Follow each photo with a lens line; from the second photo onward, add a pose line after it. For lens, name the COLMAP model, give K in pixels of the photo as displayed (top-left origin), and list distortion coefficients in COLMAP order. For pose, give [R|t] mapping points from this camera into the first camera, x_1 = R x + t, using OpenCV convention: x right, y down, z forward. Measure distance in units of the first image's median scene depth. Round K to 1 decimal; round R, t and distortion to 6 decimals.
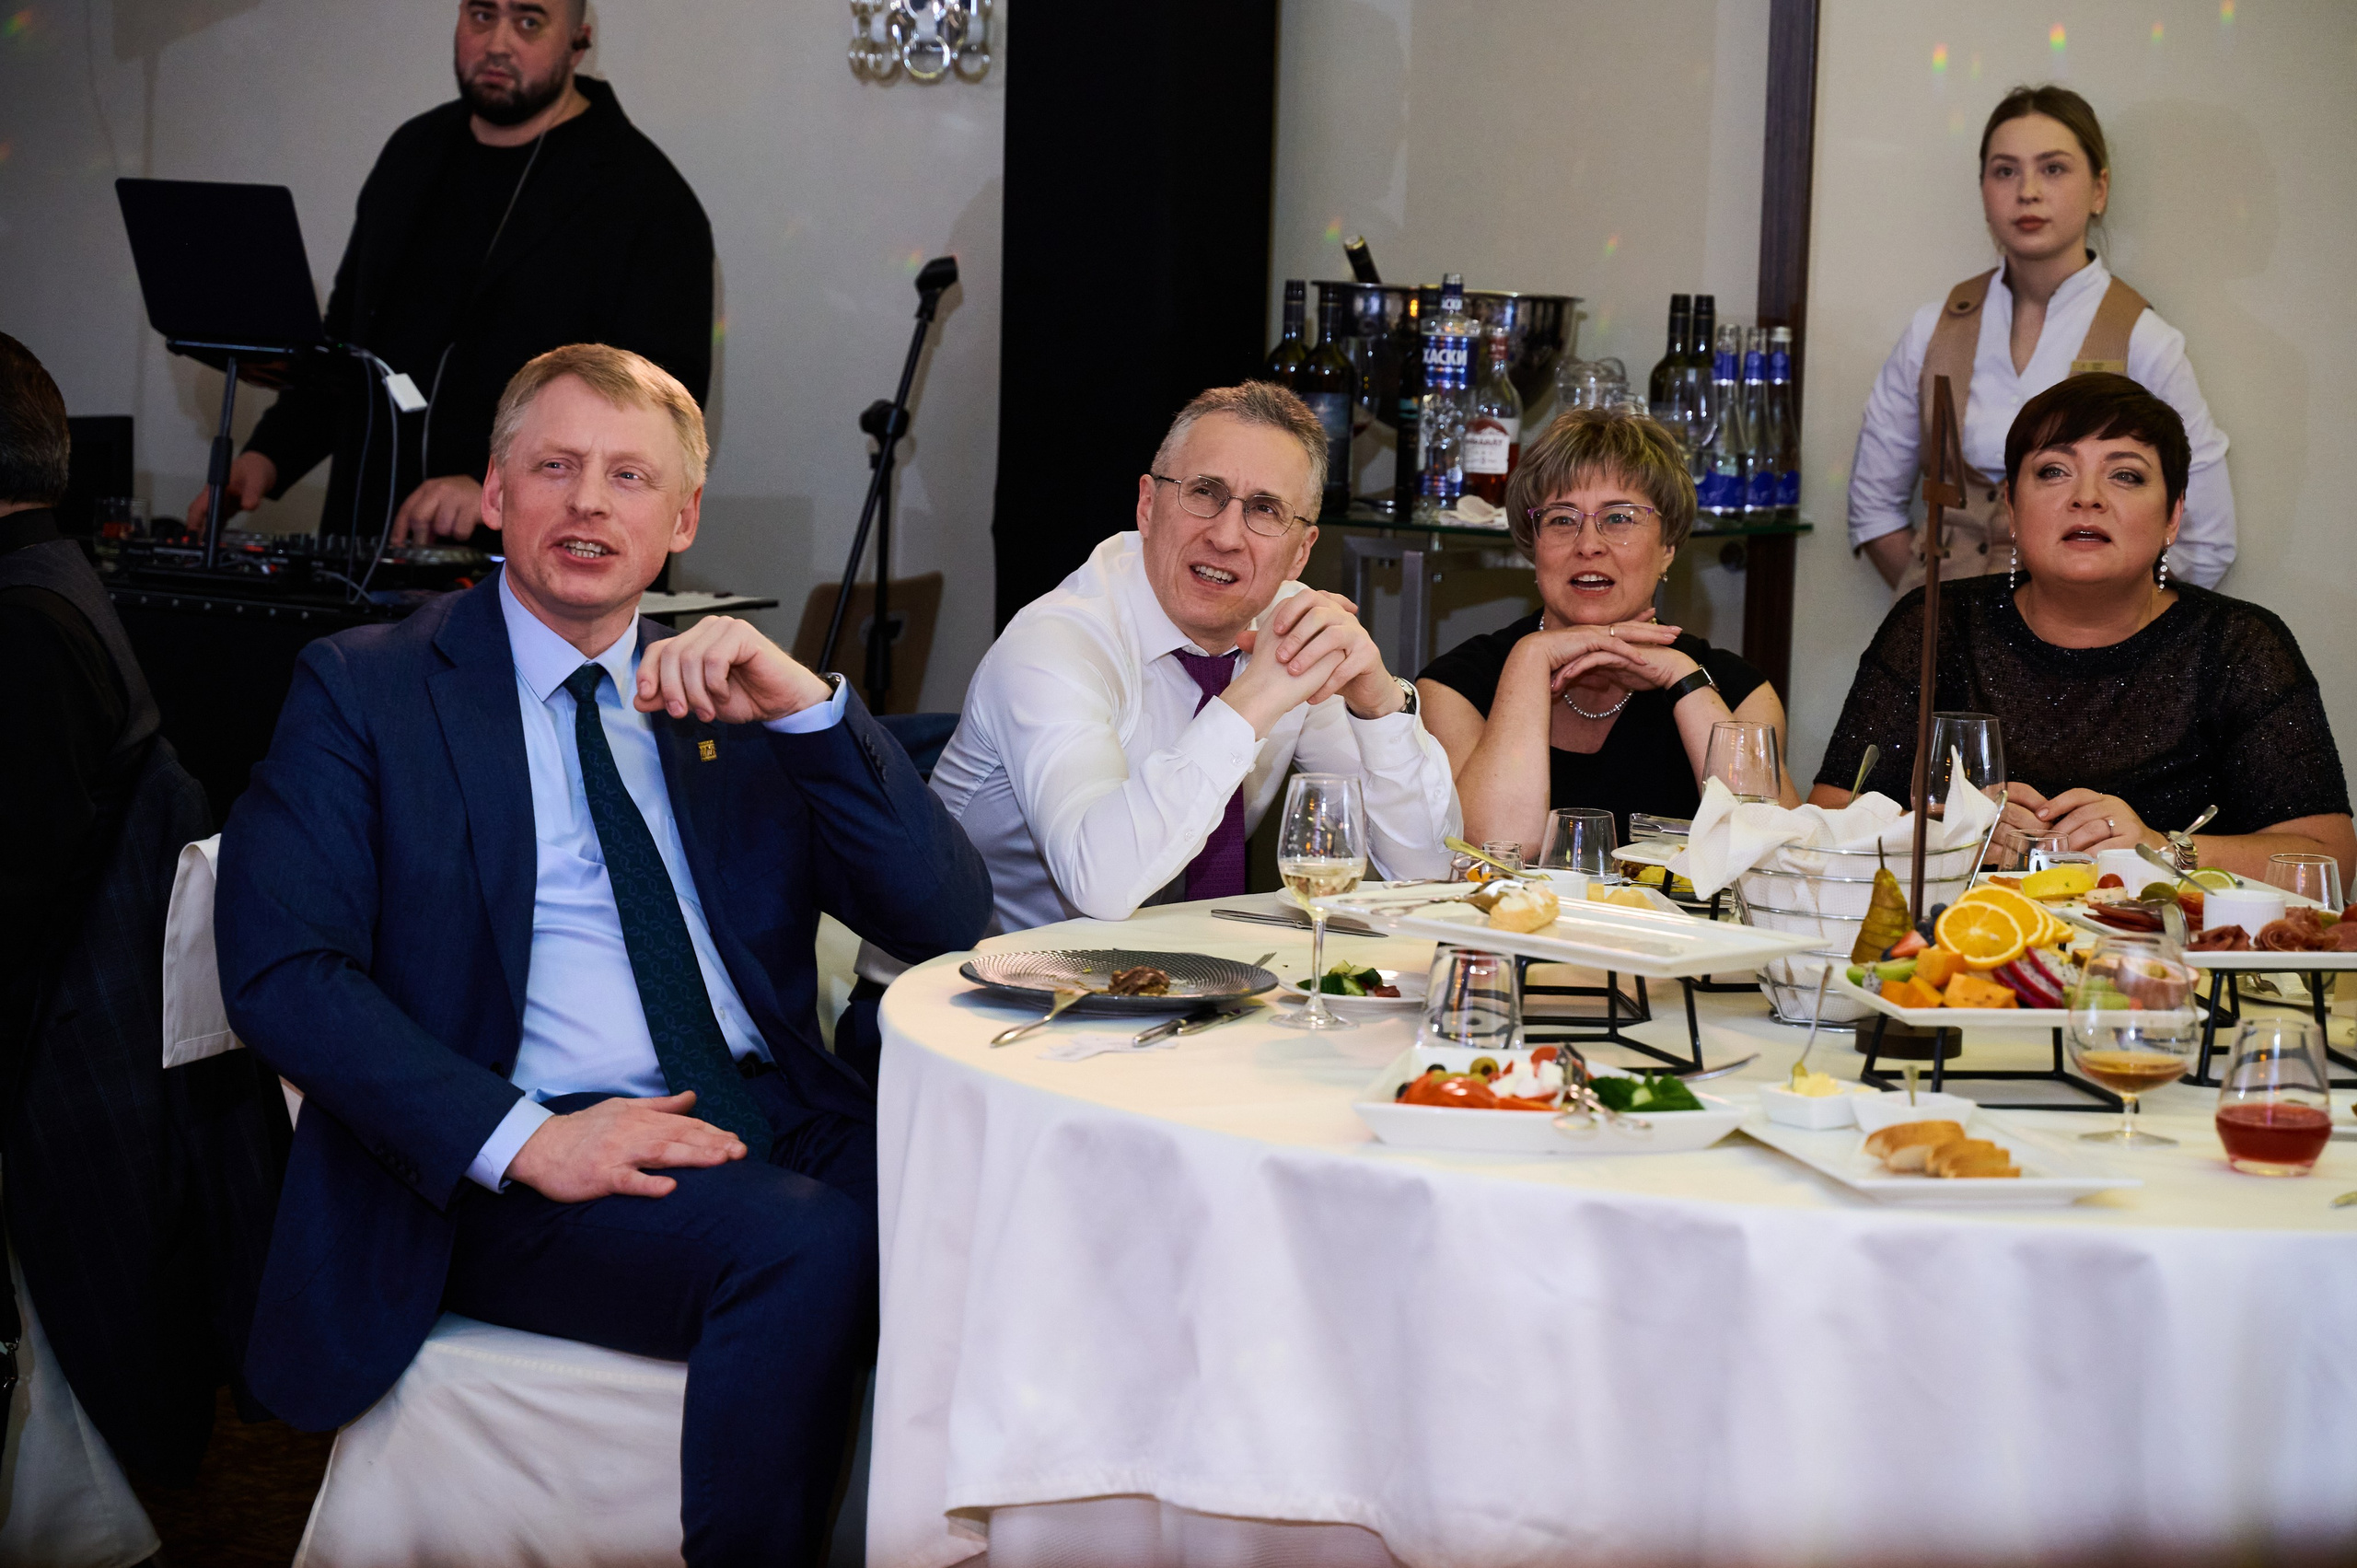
lens RADIAL K [[5034.4, 0, 1178.5], [0, 5034.4, 784.0], [0, 0, 1]] dist [-0.027856, -0.382355]
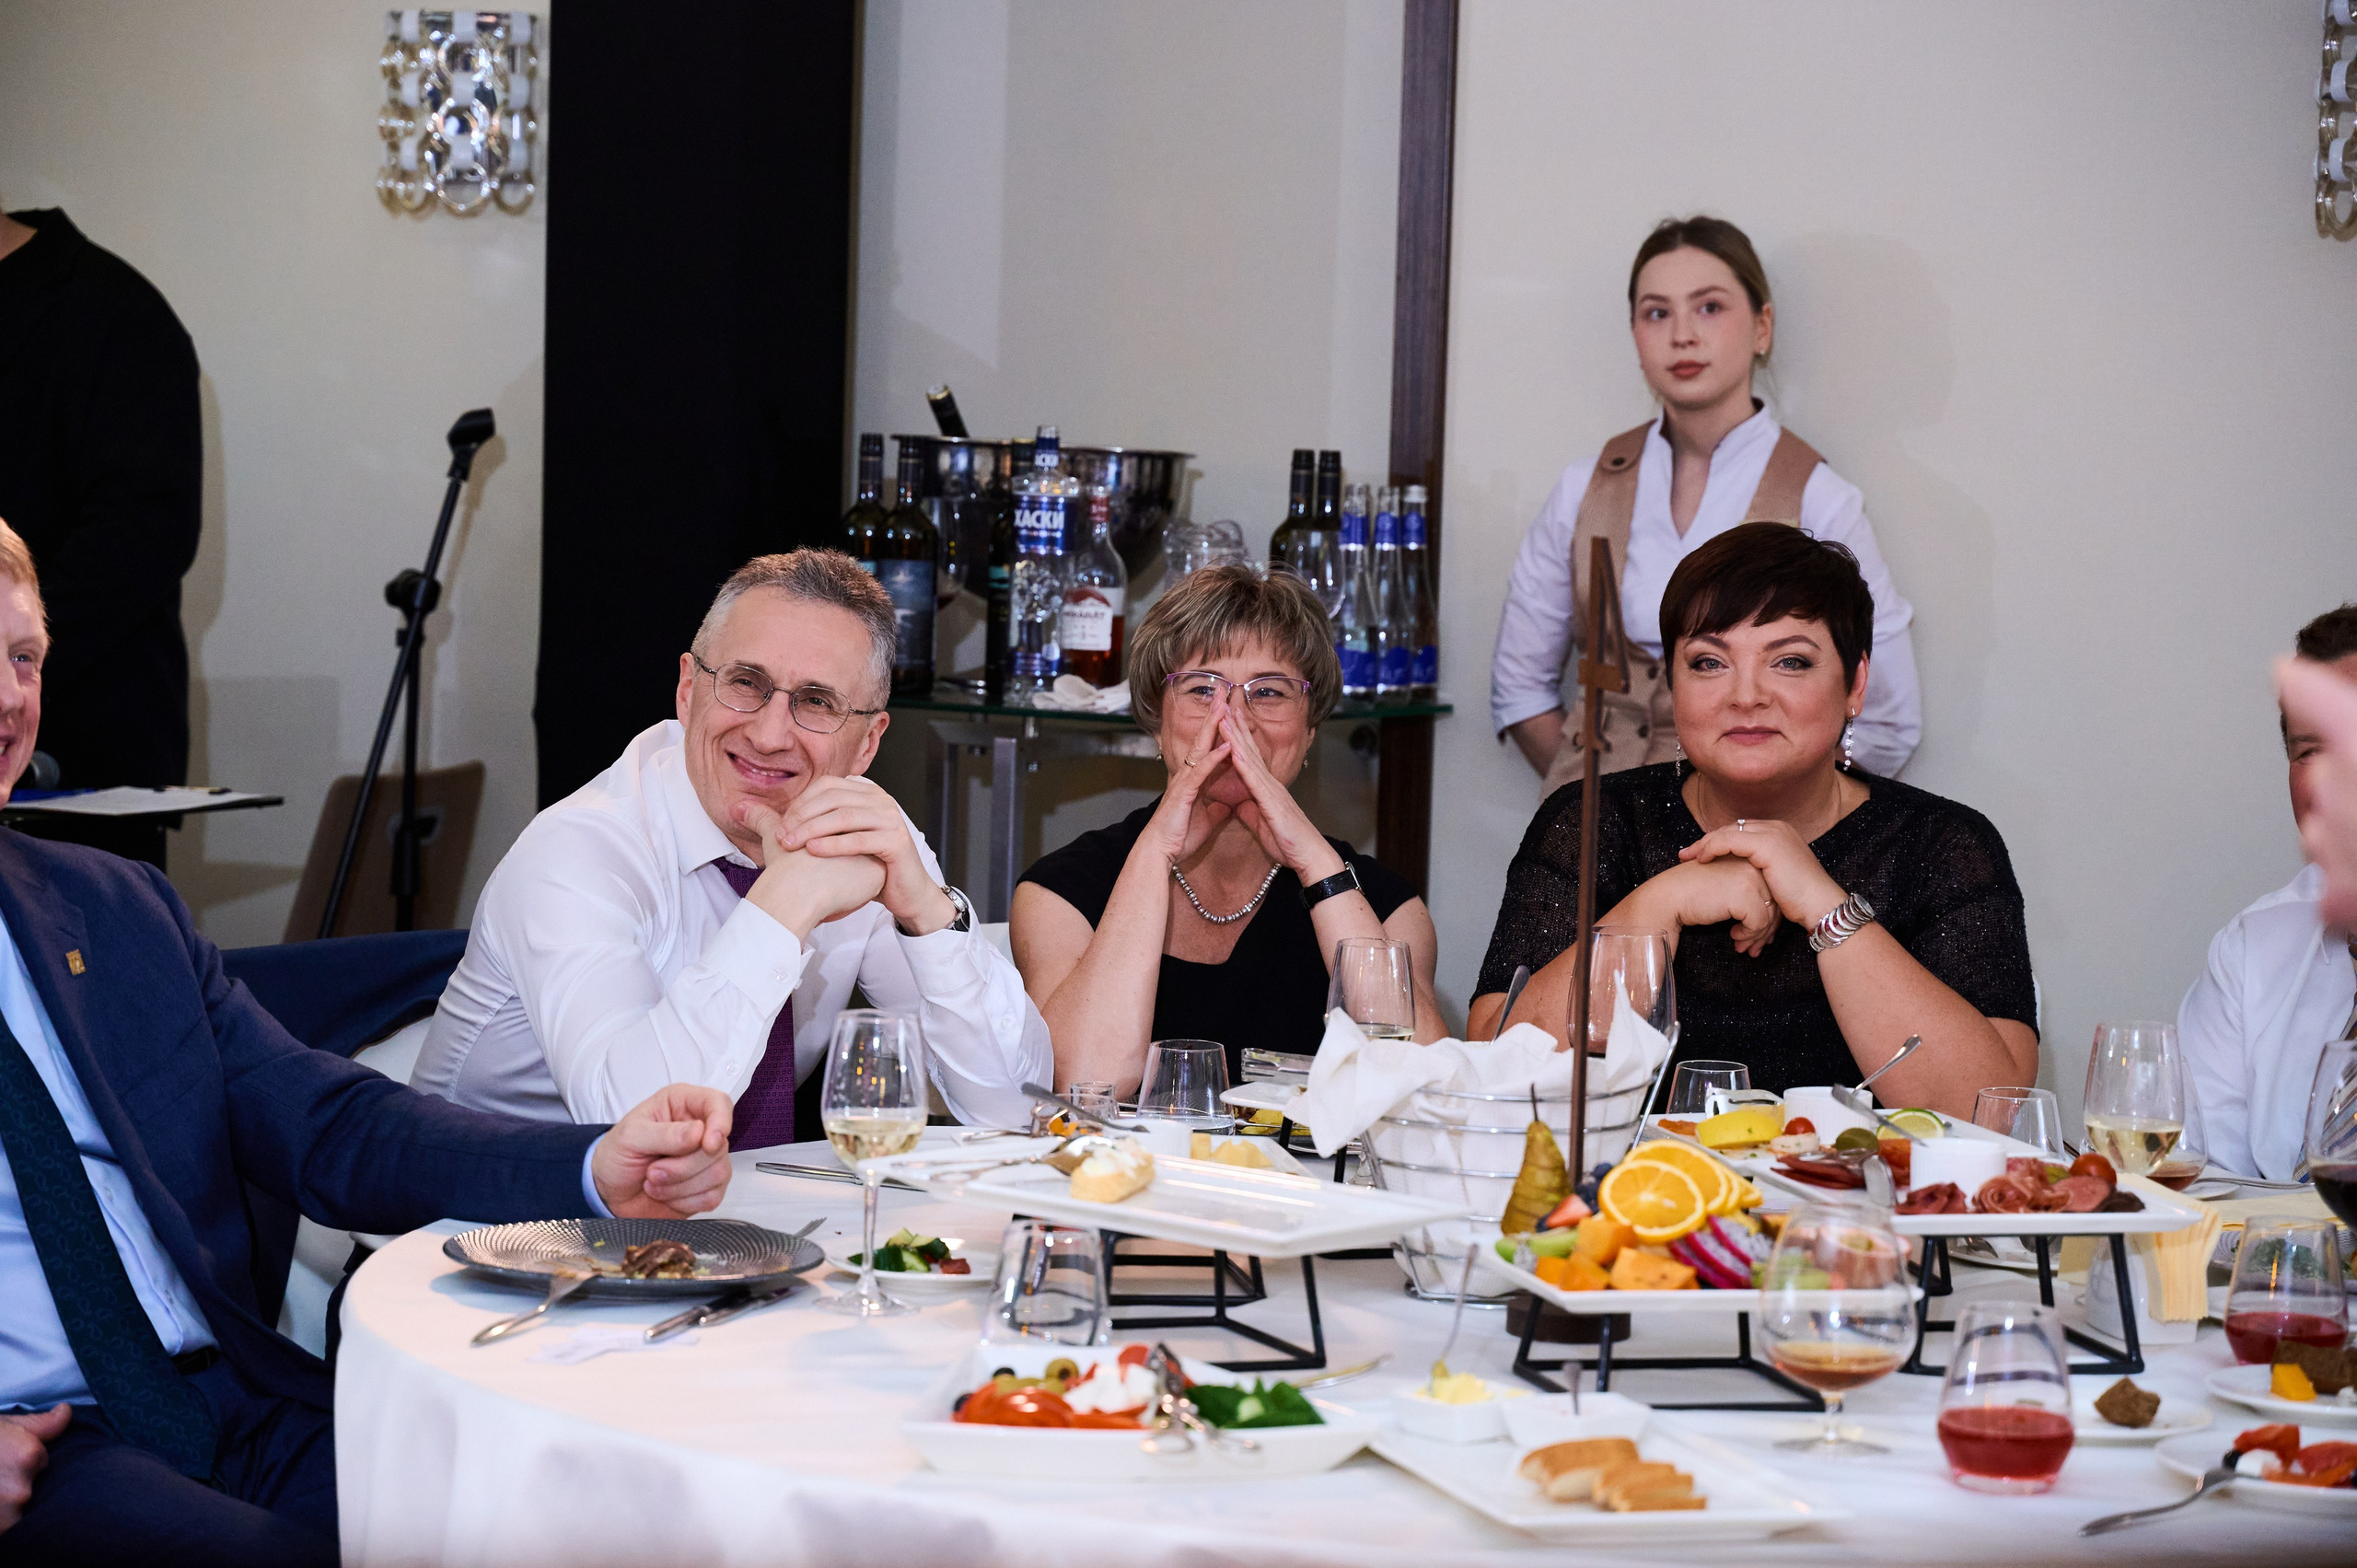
lens RADIAL K [[5103.7, 0, 1220.5], [0, 5103.7, 782.5], [0, 0, 1]] dist [-0.020441, -0.123649]
pose [[0.996865, -0.005474, 0.078926, 0.014834], [0.008185, 0.999386, -0.034076, -0.008180], [-0.078691, 0.034615, 0.996298, 0.111254]]
